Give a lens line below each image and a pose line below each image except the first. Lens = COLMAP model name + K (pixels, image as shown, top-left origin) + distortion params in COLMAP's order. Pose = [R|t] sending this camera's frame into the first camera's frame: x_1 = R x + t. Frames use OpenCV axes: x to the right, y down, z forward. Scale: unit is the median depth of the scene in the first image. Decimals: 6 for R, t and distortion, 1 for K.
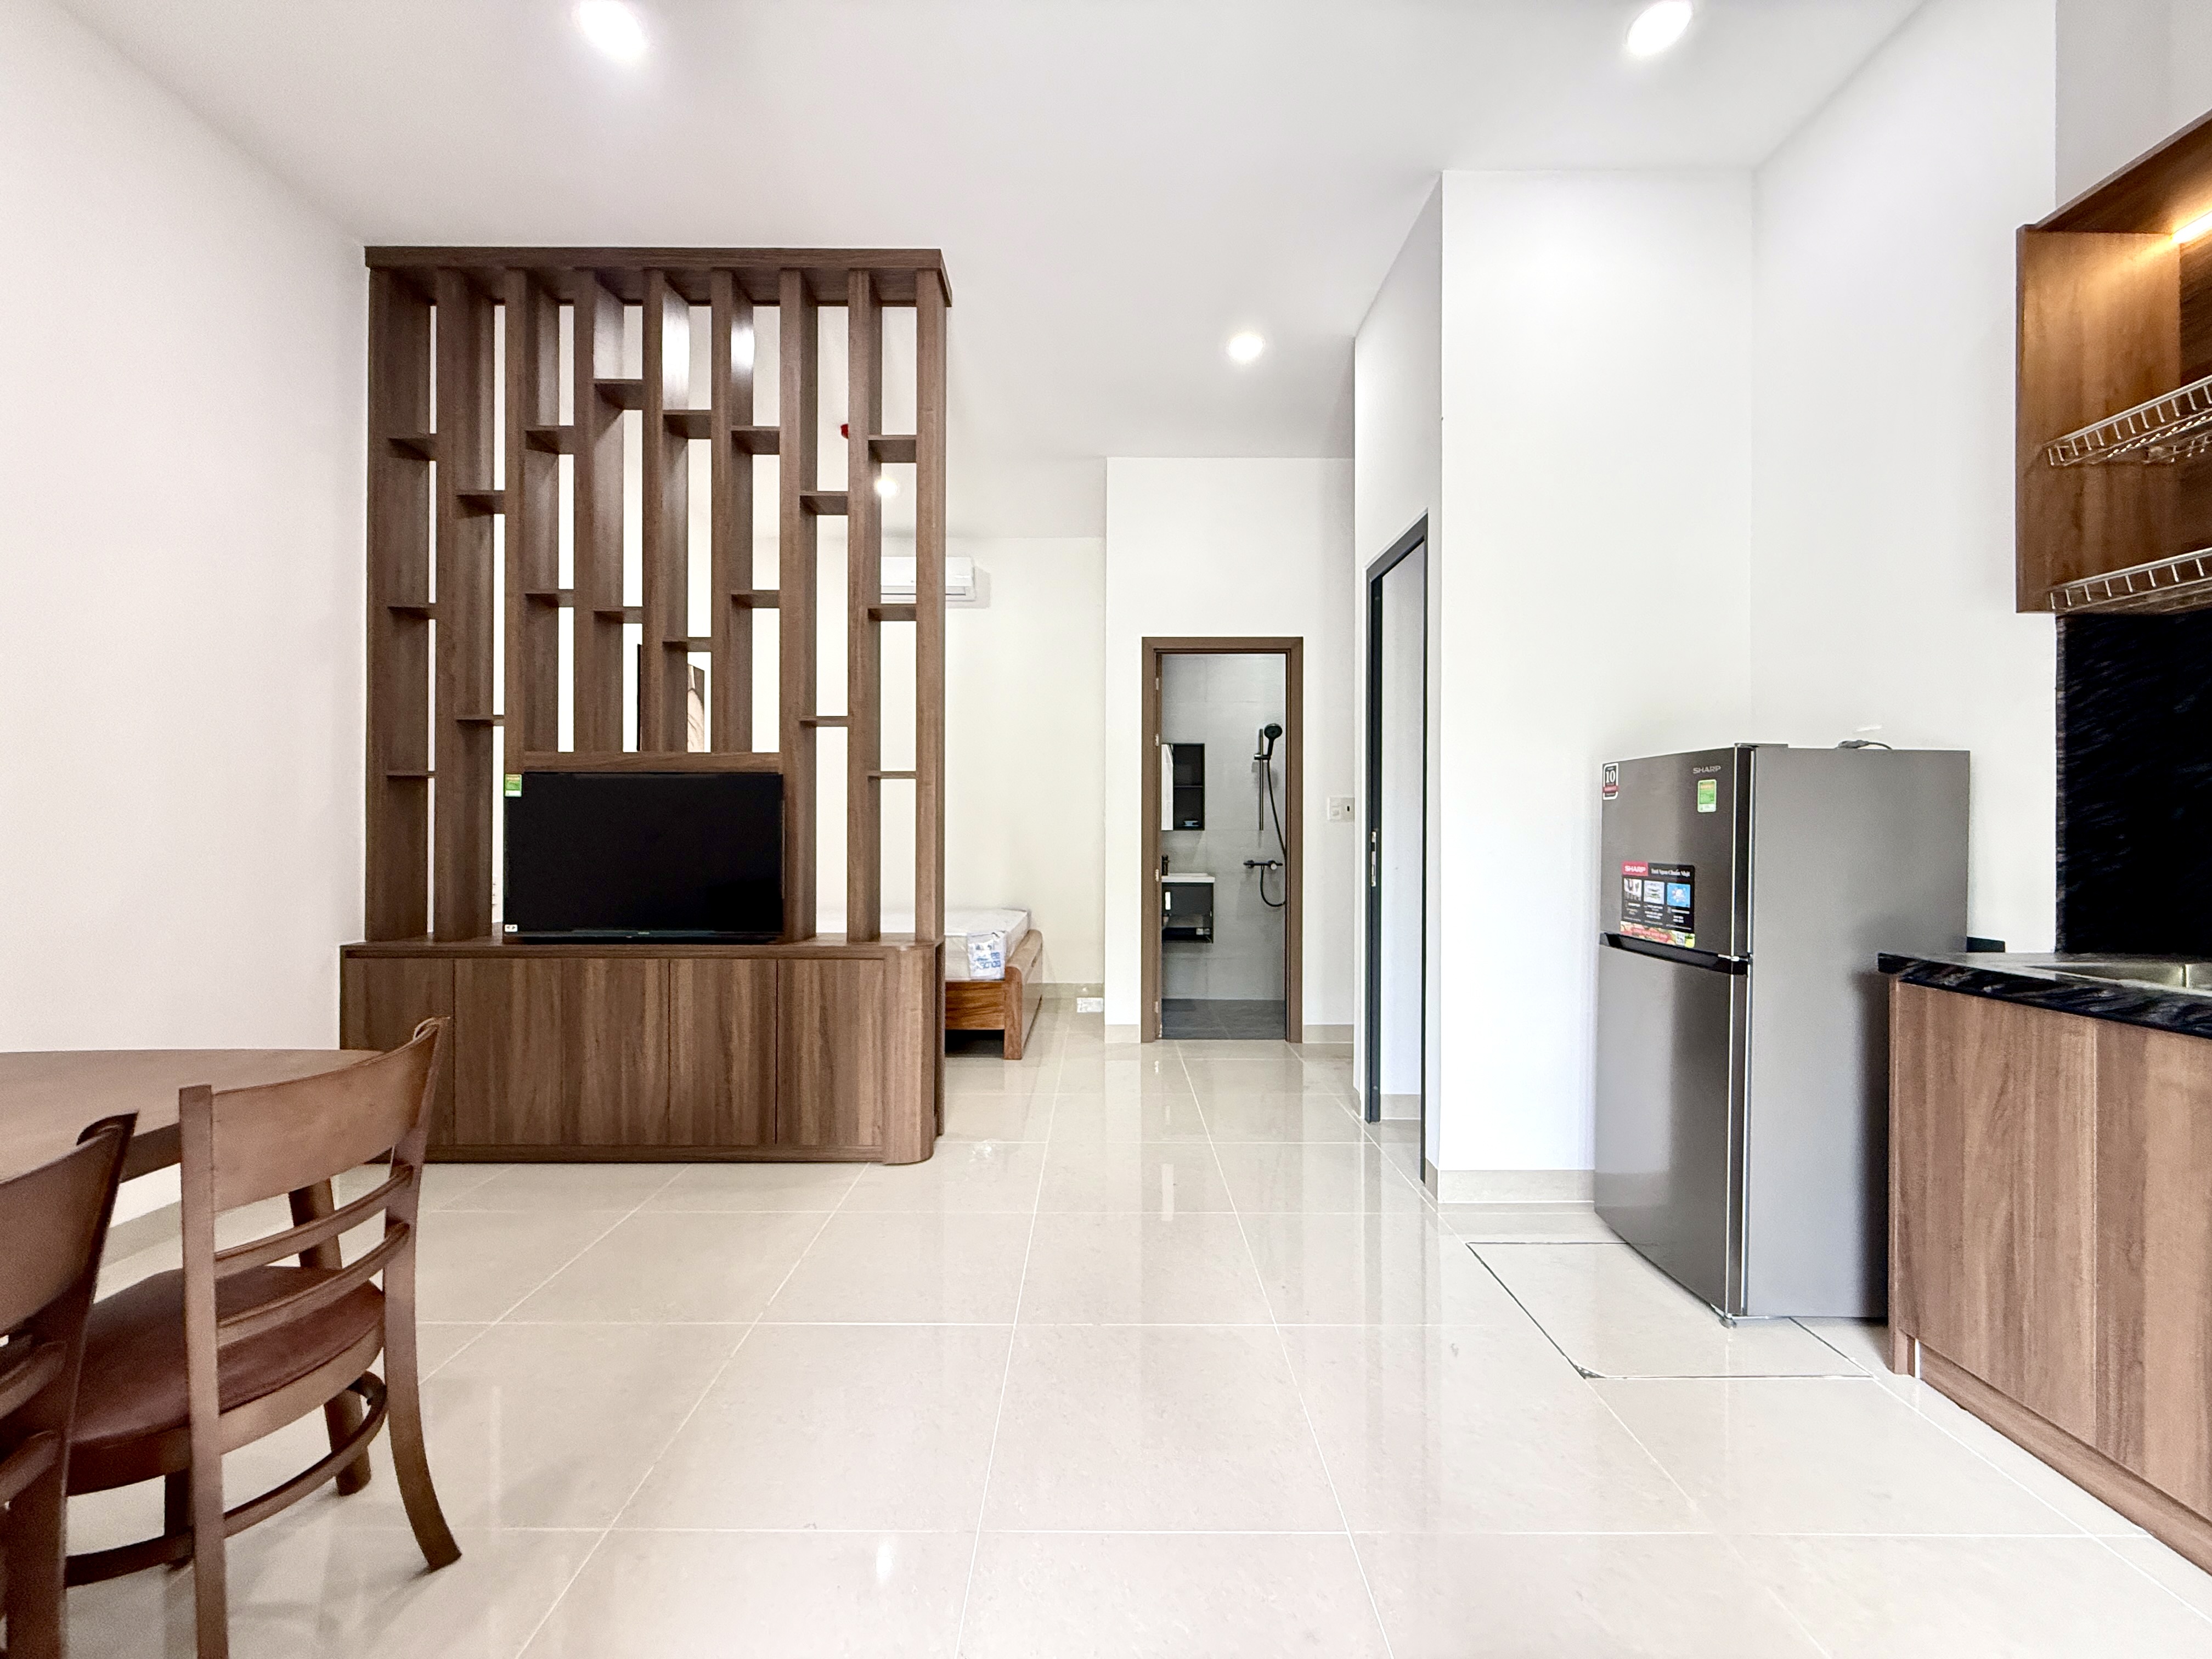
lens RADIAL K [[879.4, 0, 1098.1], [0, 879.4, 830.6], [0, 0, 1]] dist [-0.000254, -0.000231]
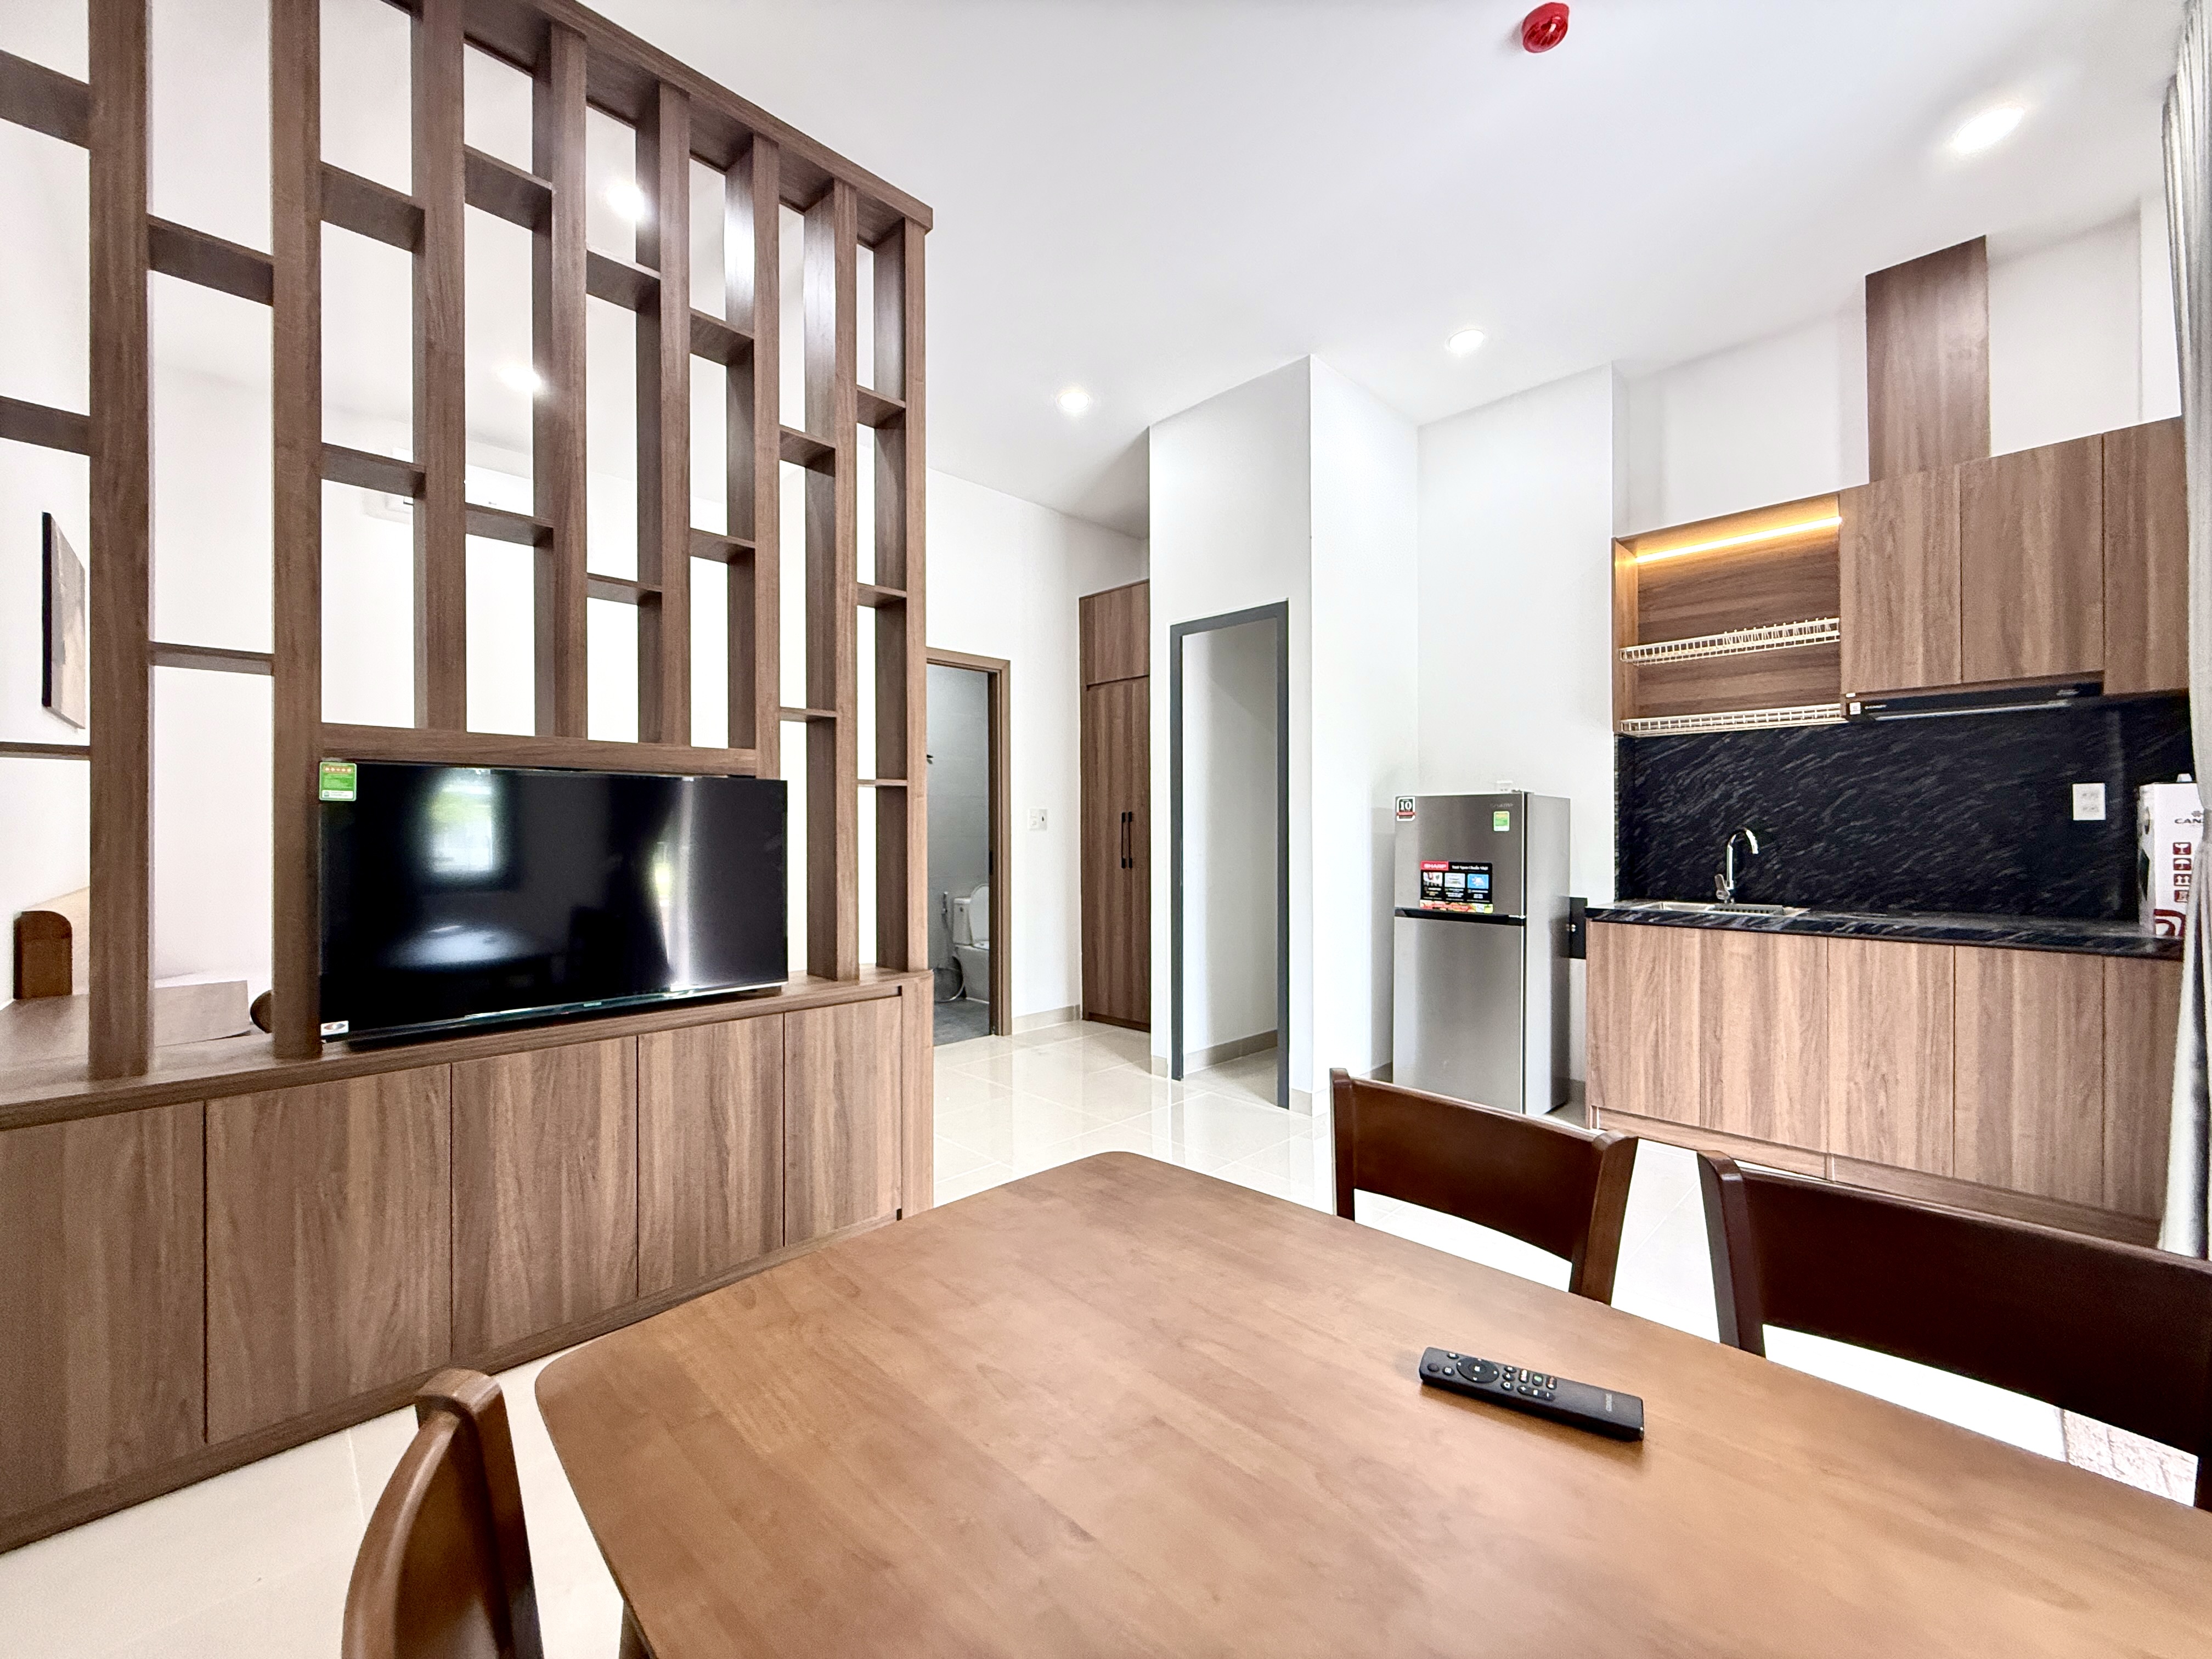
lens RADIAL K [[879.4, 0, 1097.0], [0, 879.4, 833.1], [0, 0, 1]] dist [-0.000254, -0.000231]
pose [[0.716607, -0.005264, 0.697458, -0.713967], [0.002960, 0.999985, 0.004506, -0.018629], [-0.697471, -0.001164, 0.716612, 0.236492]]
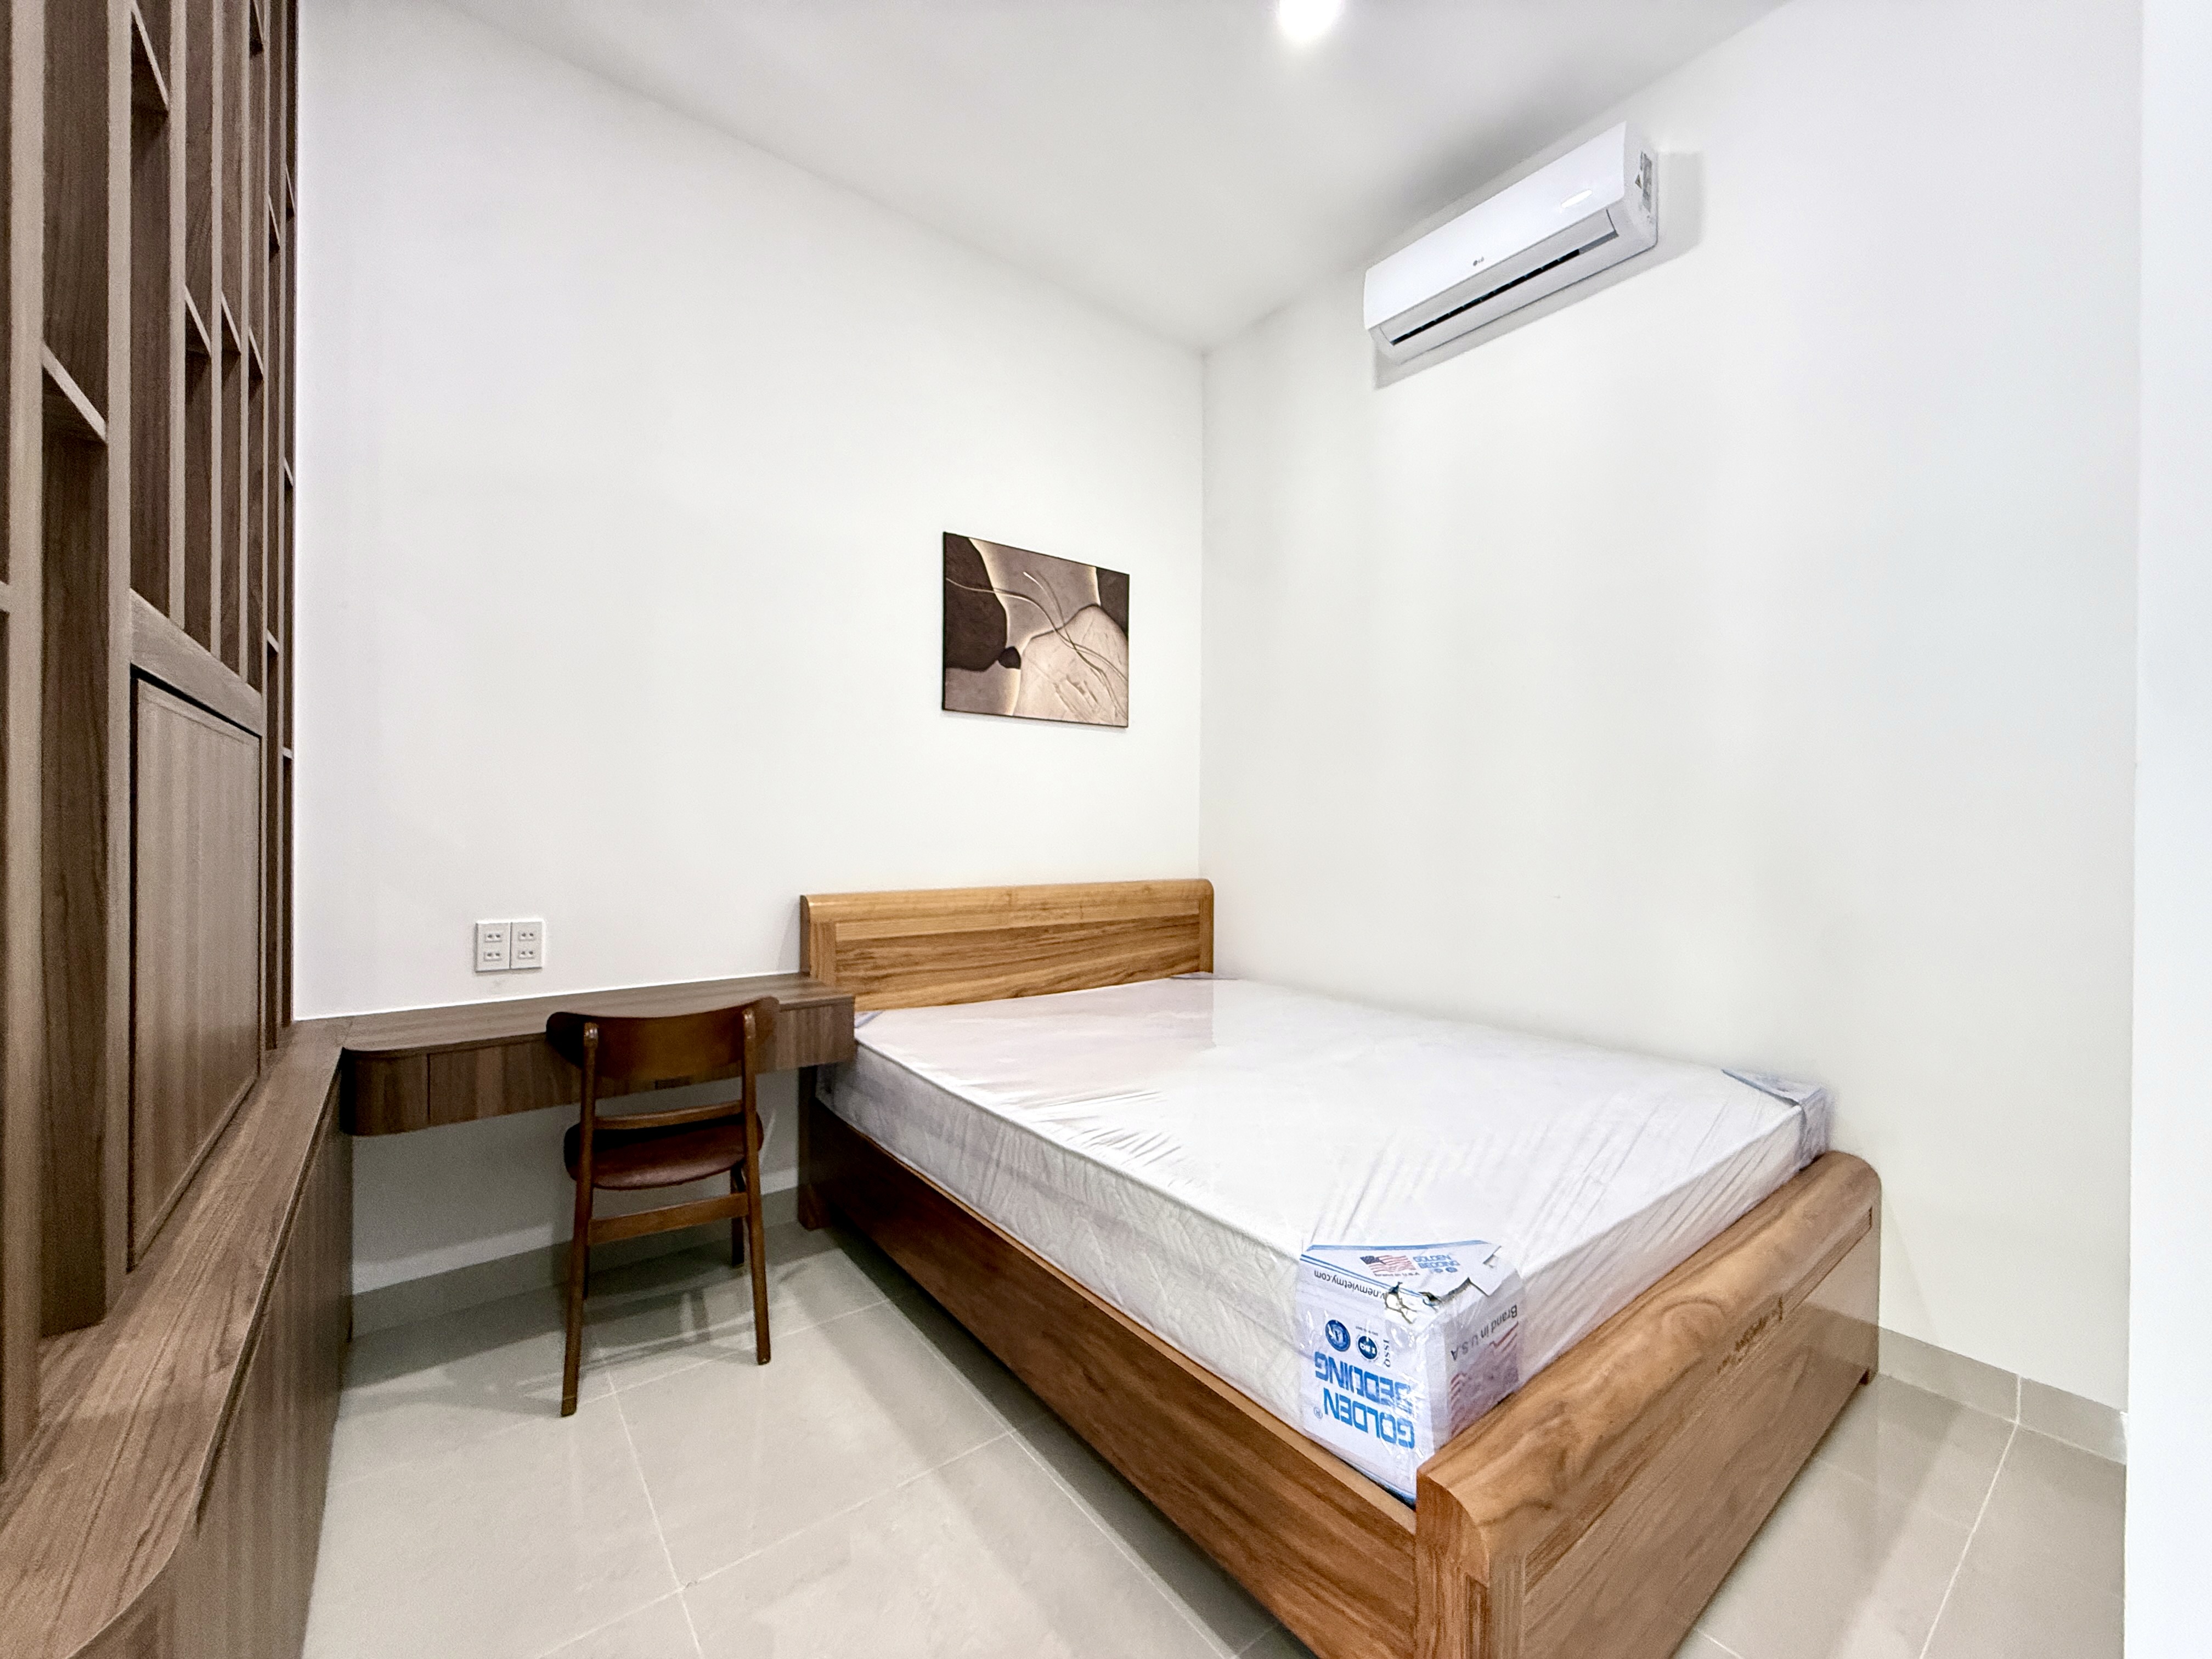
lens RADIAL K [[879.4, 0, 1101.7], [0, 879.4, 832.1], [0, 0, 1]] dist [-0.000254, -0.000231]
pose [[0.612385, 0.004948, -0.790544, 0.032432], [-0.003534, 0.999988, 0.003521, -0.014404], [0.790552, 0.000638, 0.612395, 1.177412]]
